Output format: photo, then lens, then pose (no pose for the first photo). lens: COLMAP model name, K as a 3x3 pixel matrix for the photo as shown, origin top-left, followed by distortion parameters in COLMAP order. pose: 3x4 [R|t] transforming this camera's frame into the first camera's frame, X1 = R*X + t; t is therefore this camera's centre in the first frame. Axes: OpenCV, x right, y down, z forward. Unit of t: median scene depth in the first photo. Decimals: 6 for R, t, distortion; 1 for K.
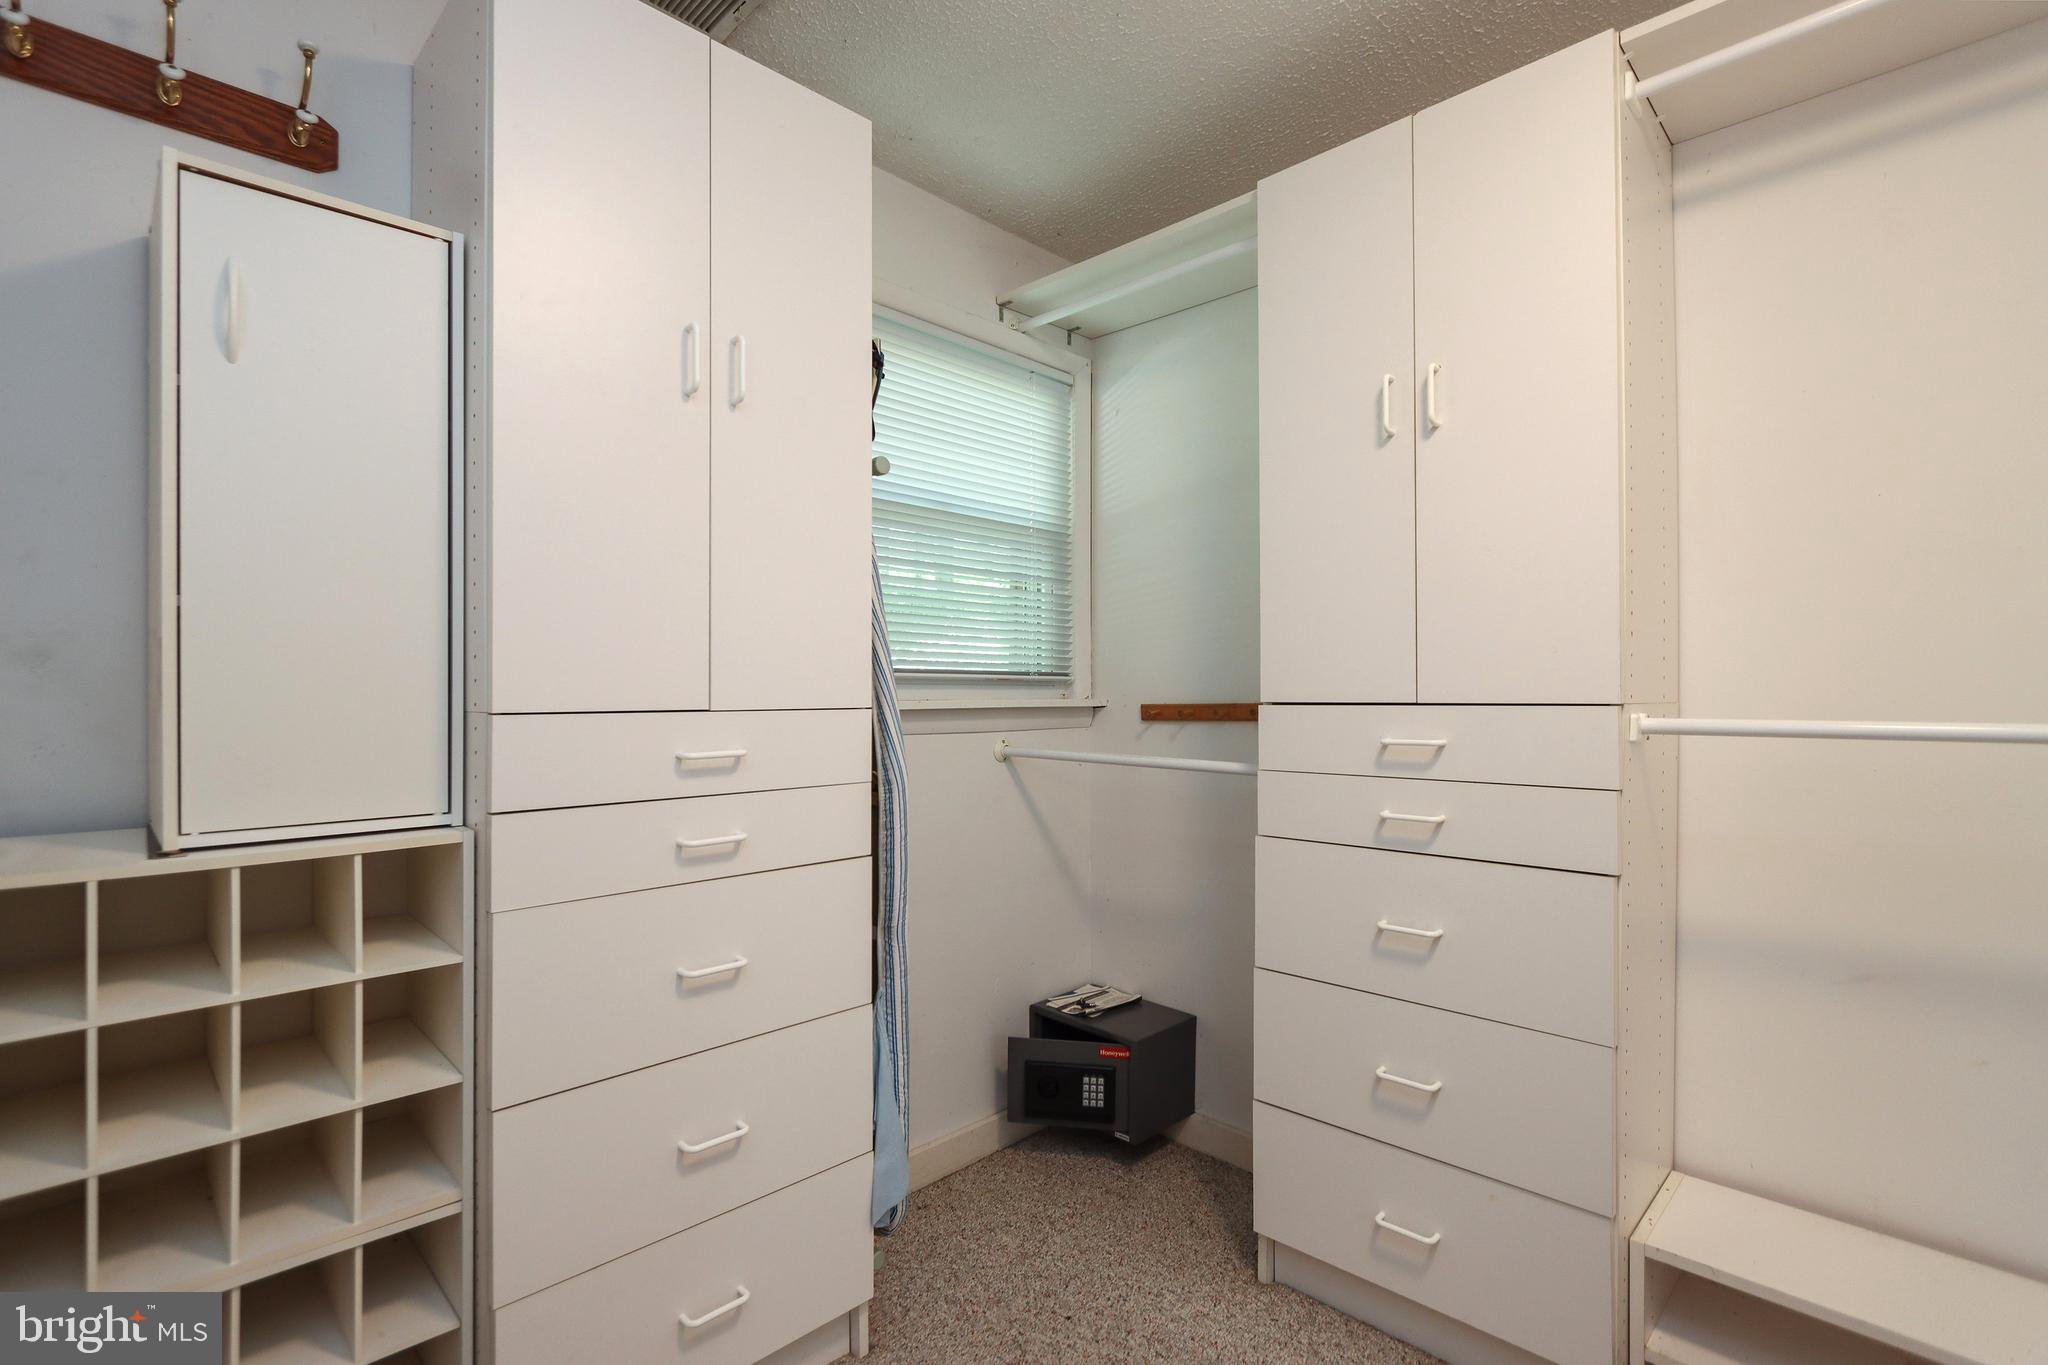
lens RADIAL K [[943.0, 0, 1018.2], [0, 943.0, 681.3], [0, 0, 1]] dist [-0.003047, 0.000019]
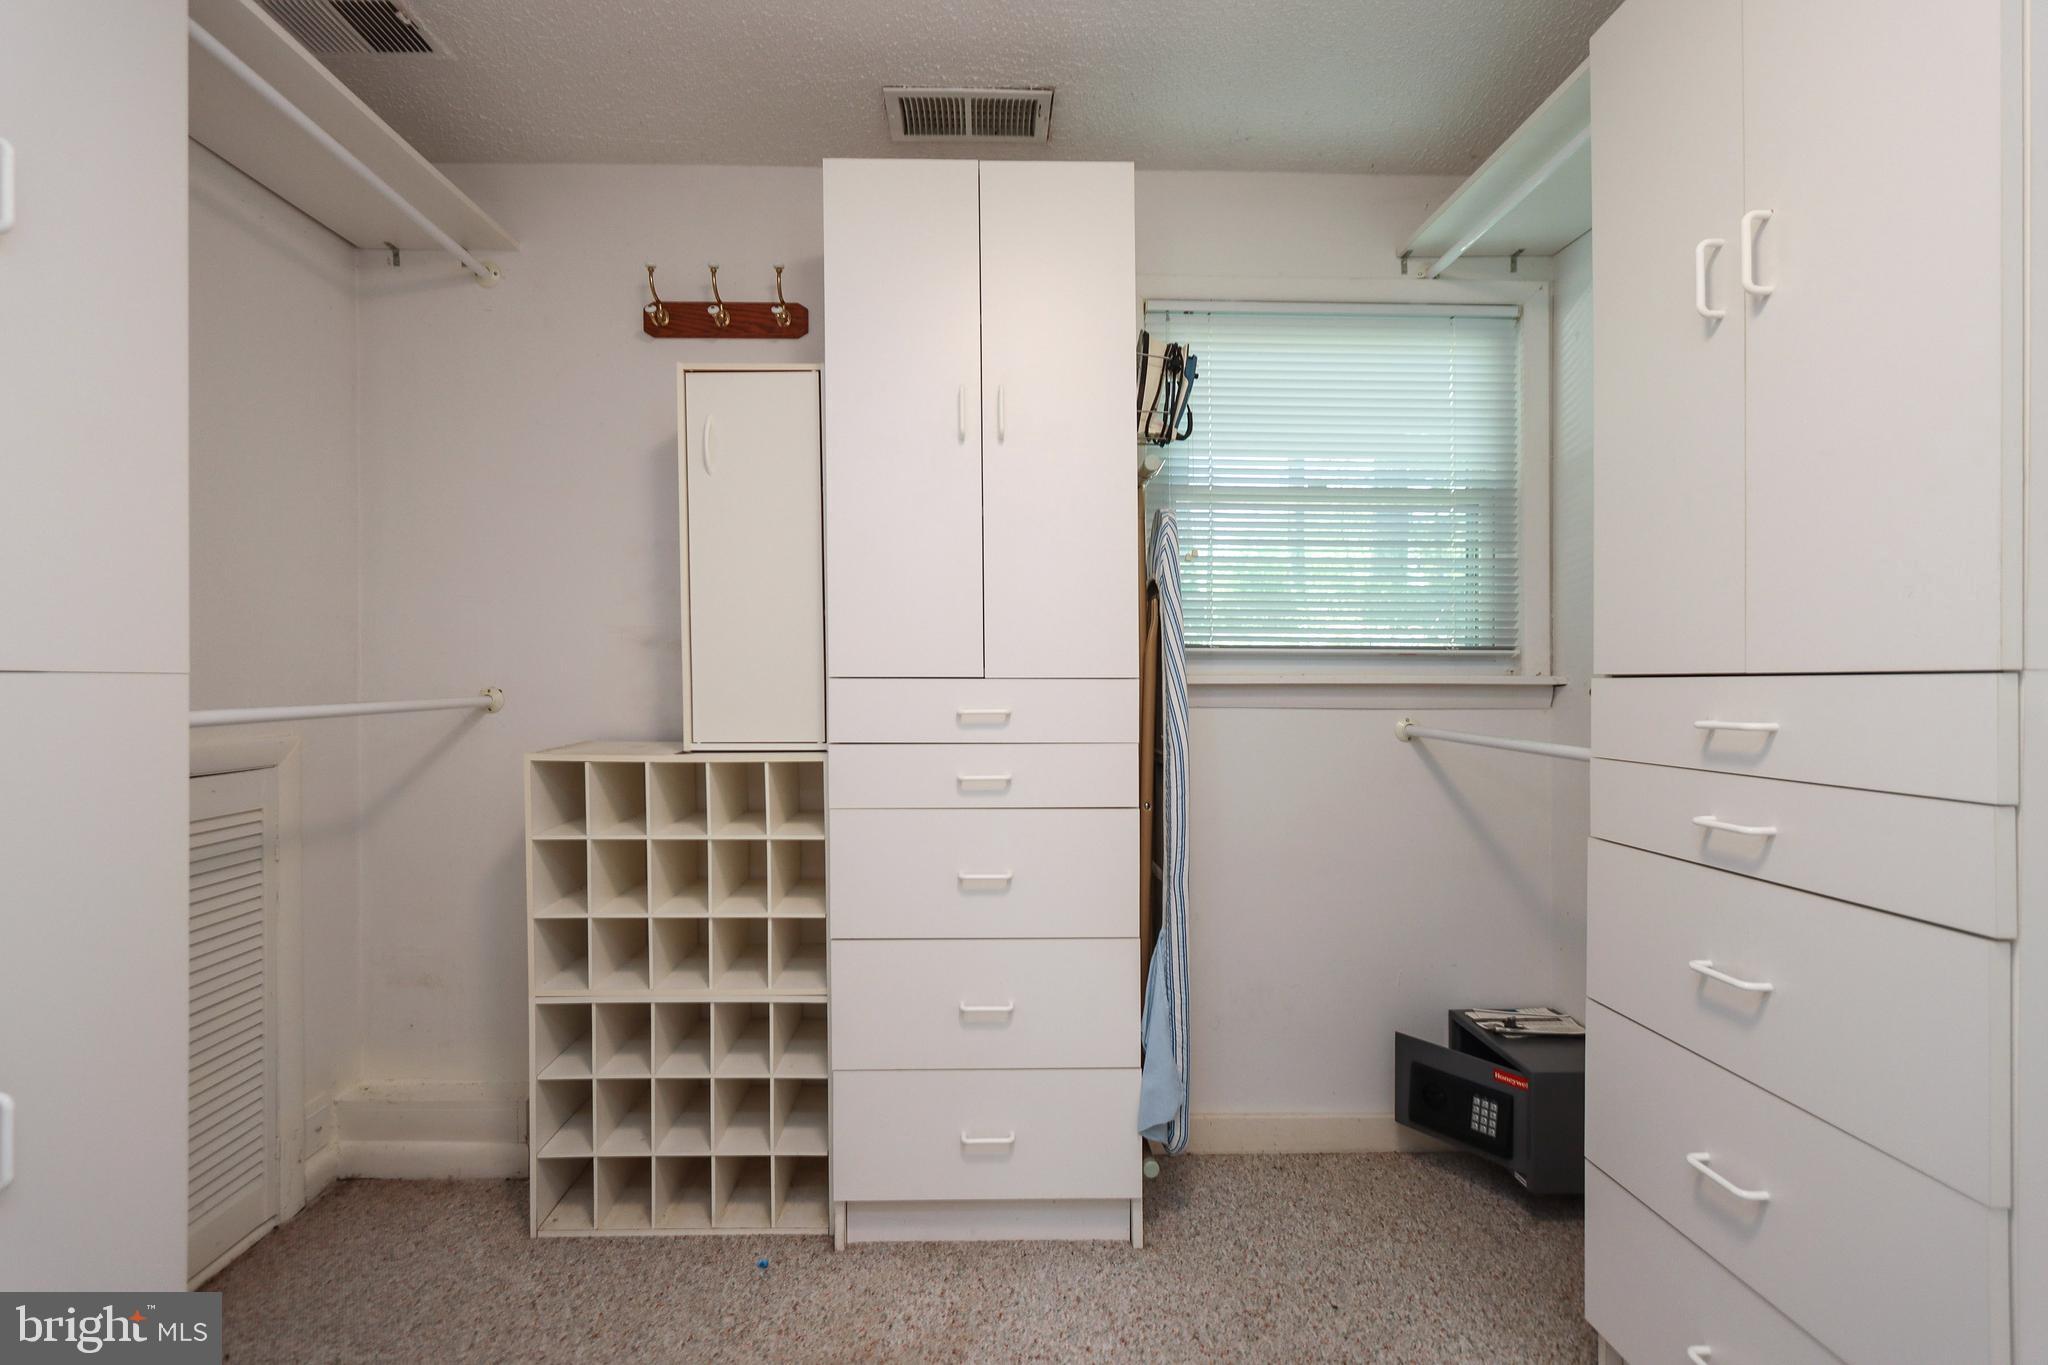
lens RADIAL K [[952.0, 0, 1019.9], [0, 952.0, 668.2], [0, 0, 1]] dist [0.003532, 0.000515]
pose [[0.732467, -0.004798, -0.680786, 0.373114], [0.004448, 0.999988, -0.002261, 0.013190], [0.680788, -0.001372, 0.732479, 0.044106]]
